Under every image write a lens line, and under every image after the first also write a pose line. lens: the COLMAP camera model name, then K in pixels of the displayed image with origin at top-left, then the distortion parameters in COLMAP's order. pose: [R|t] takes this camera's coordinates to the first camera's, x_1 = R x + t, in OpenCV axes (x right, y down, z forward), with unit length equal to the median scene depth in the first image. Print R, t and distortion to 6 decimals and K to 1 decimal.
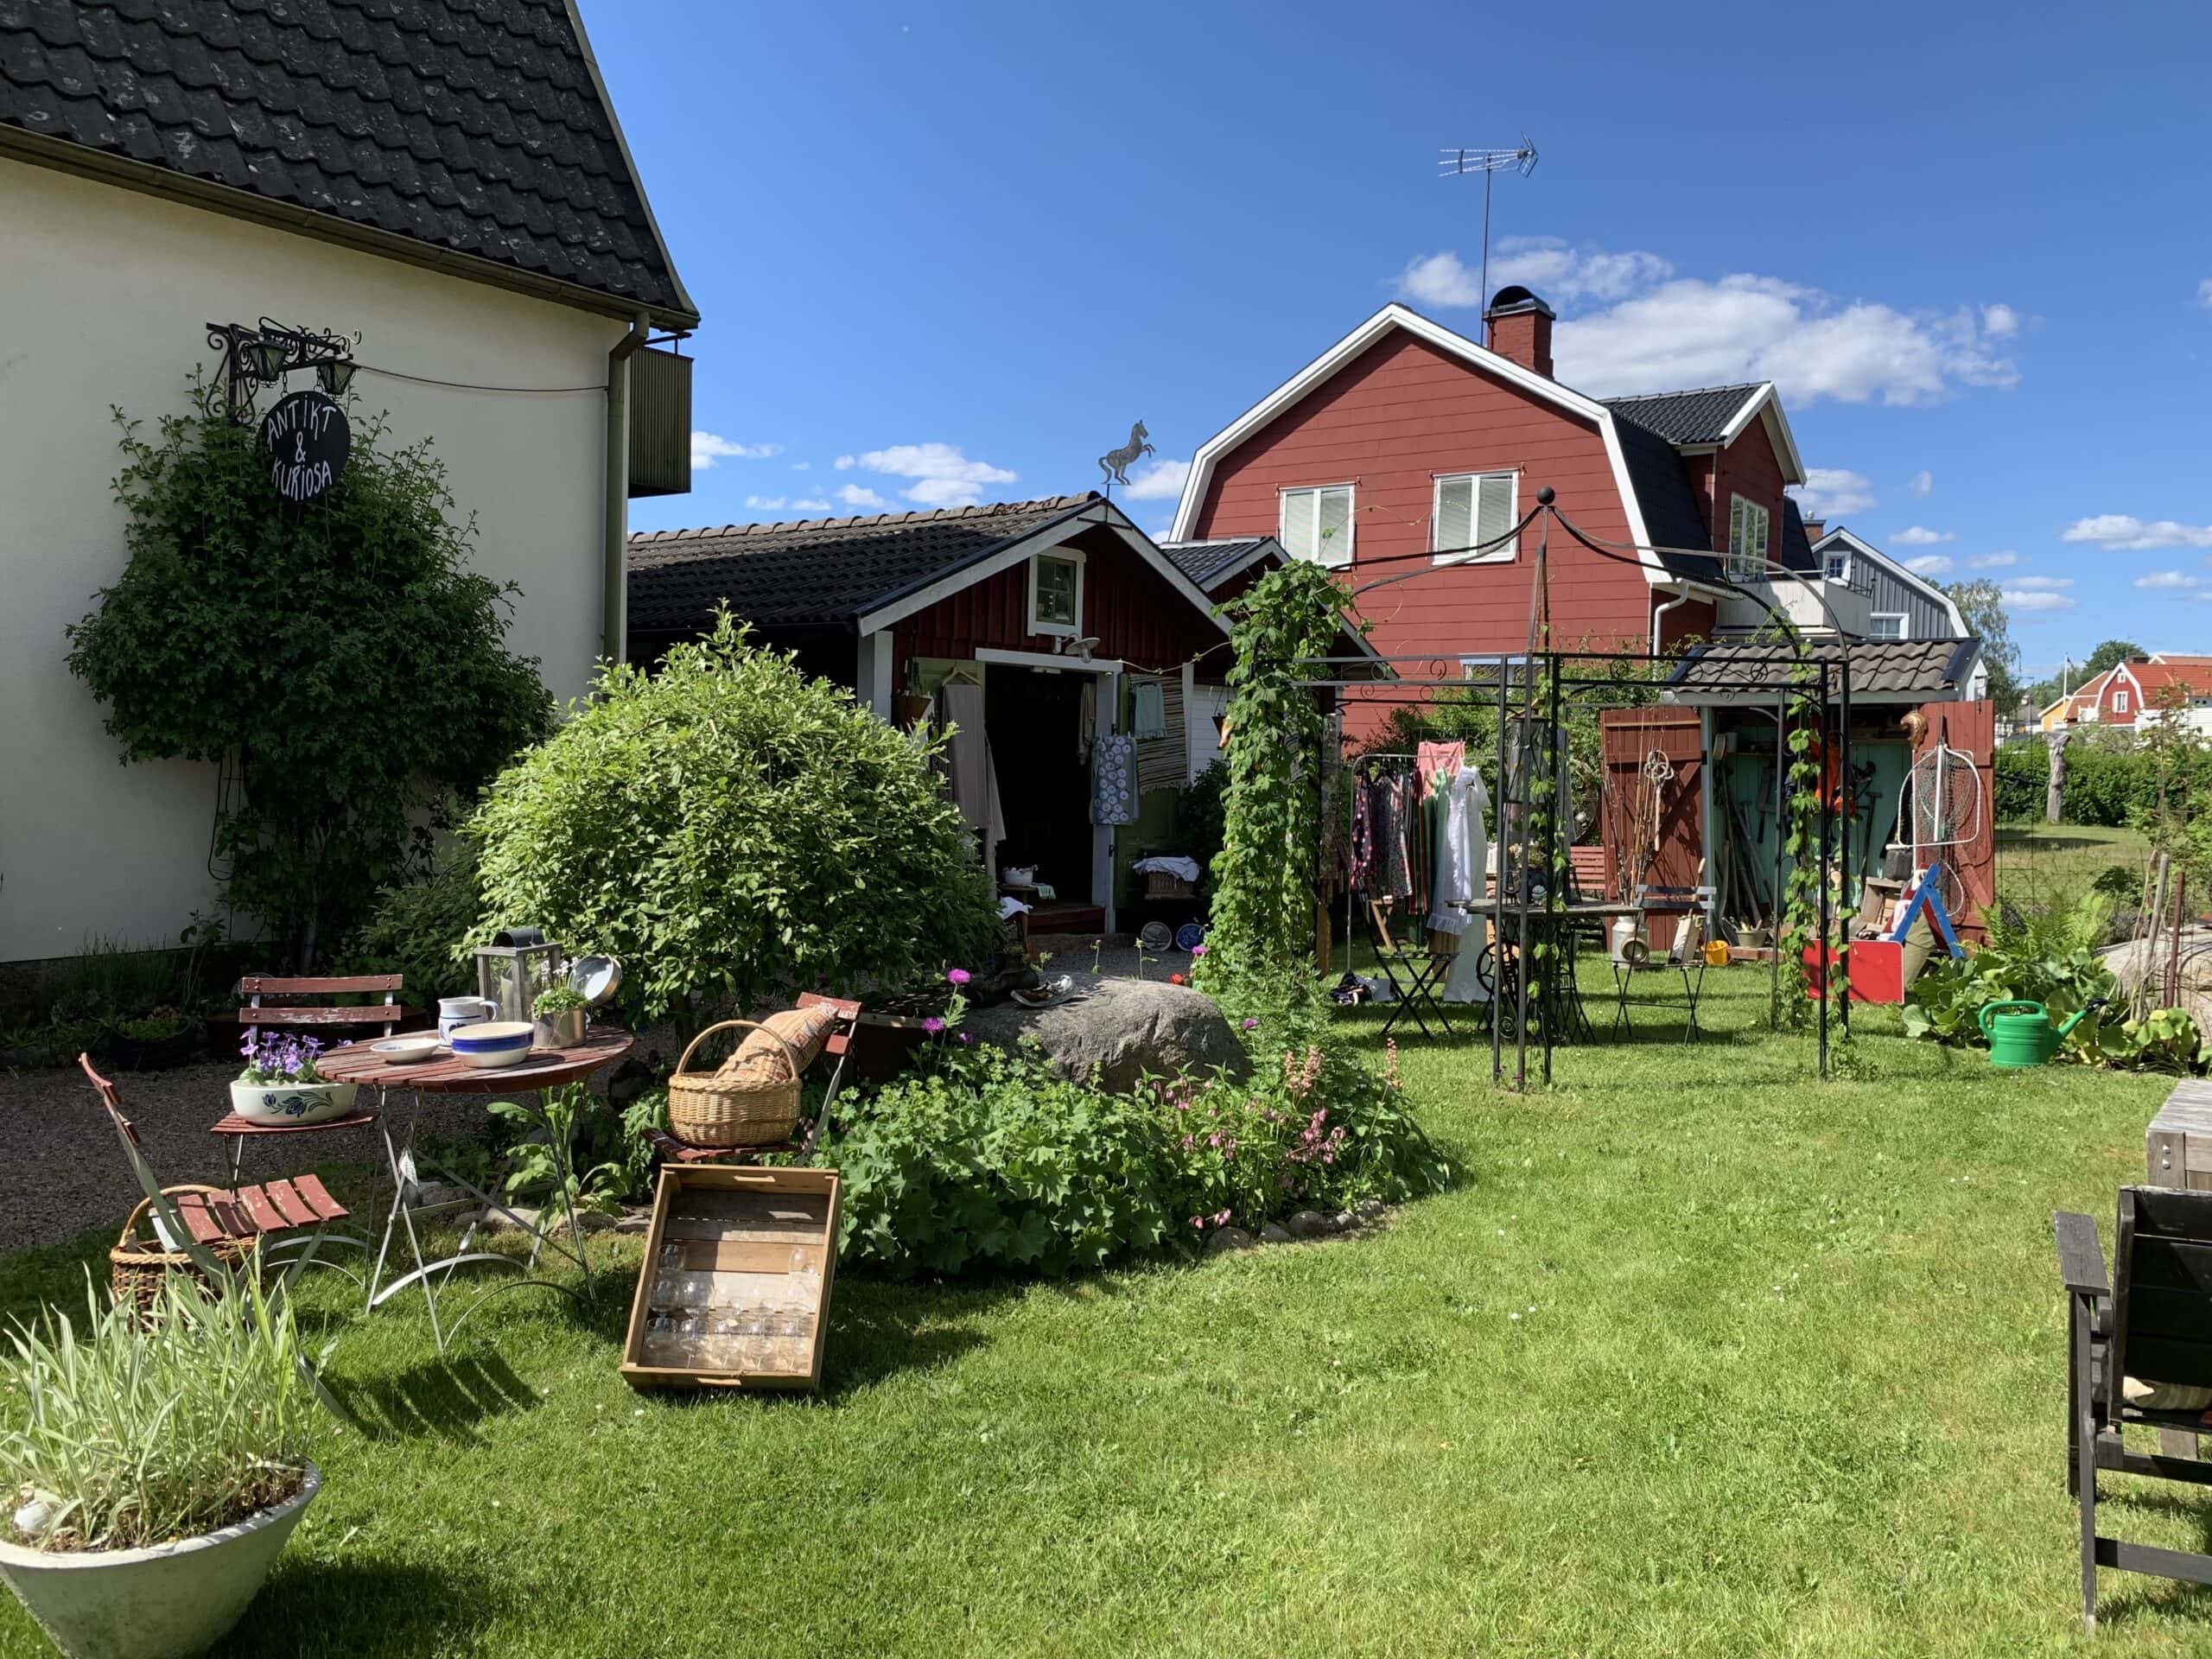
lens RADIAL K [[1668.5, 0, 1128.2], [0, 1668.5, 797.3], [0, 0, 1]] dist [0.004684, -0.002587]
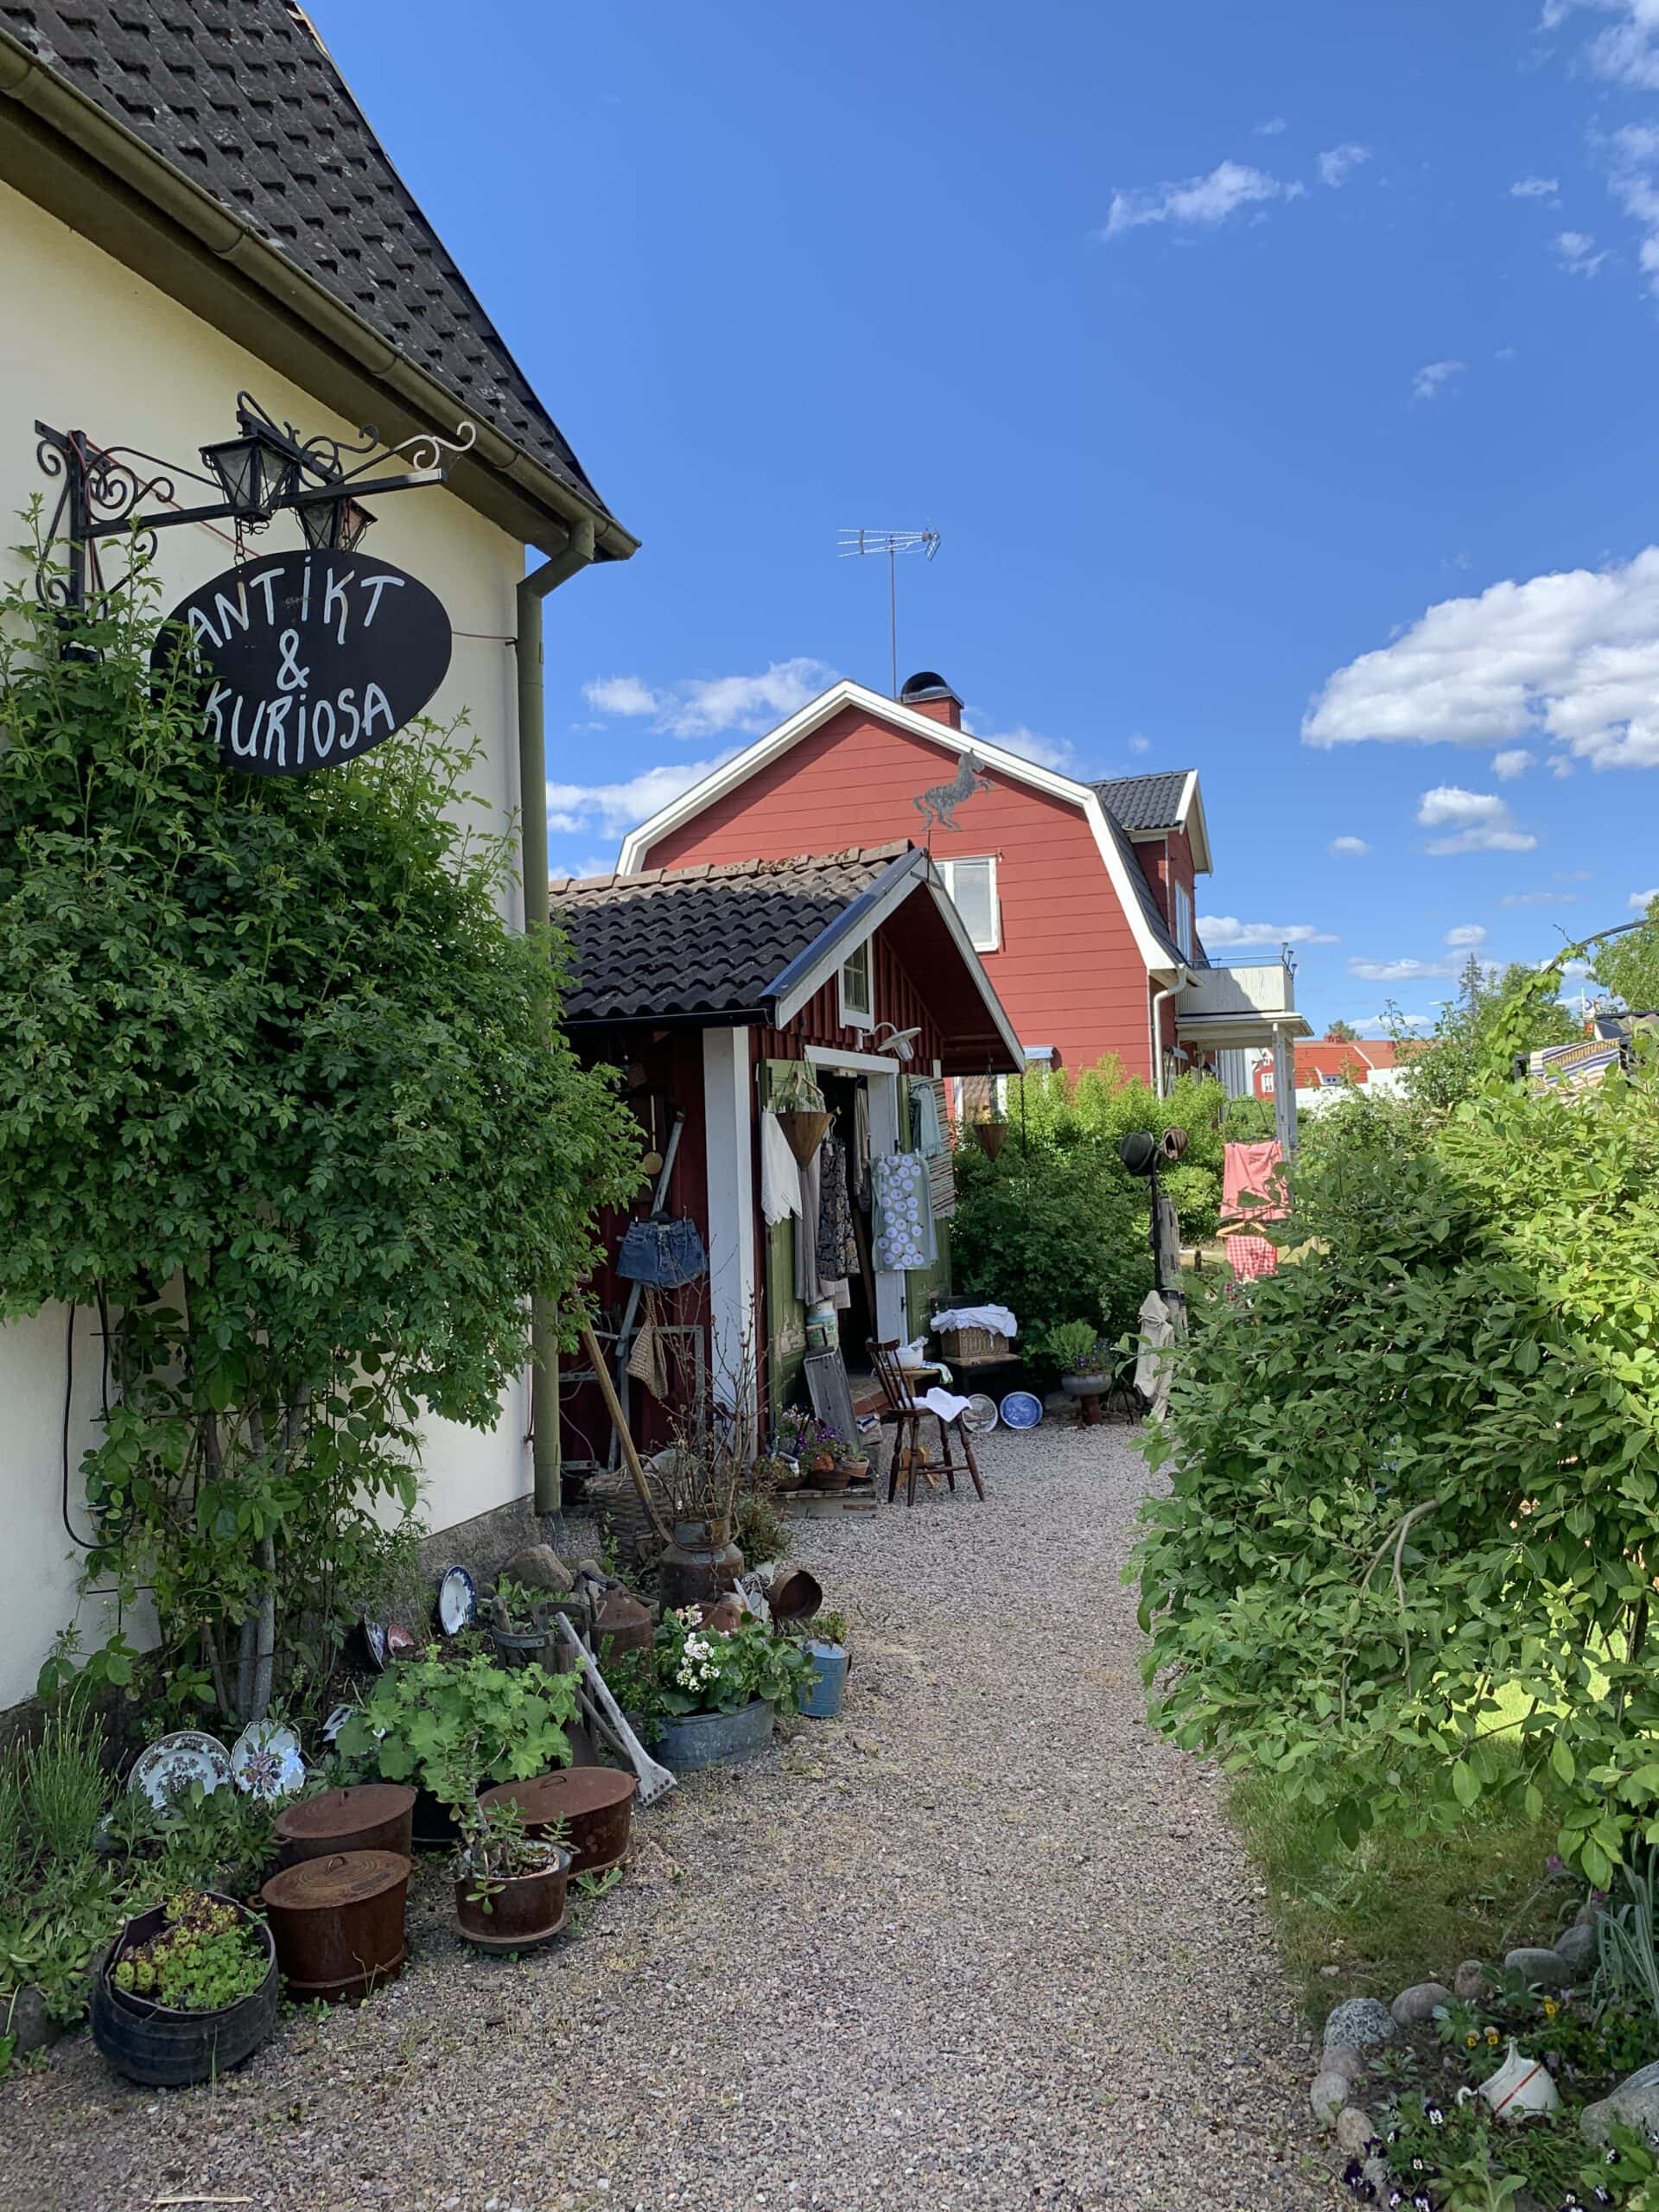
lens RADIAL K [[1668.5, 0, 826.2], [0, 1668.5, 1100.4], [0, 0, 1]] dist [0.004684, -0.002587]
pose [[0.951537, -0.045680, 0.304124, -0.277471], [0.066064, 0.996182, -0.057072, -0.020181], [-0.300356, 0.074398, 0.950921, 0.264731]]
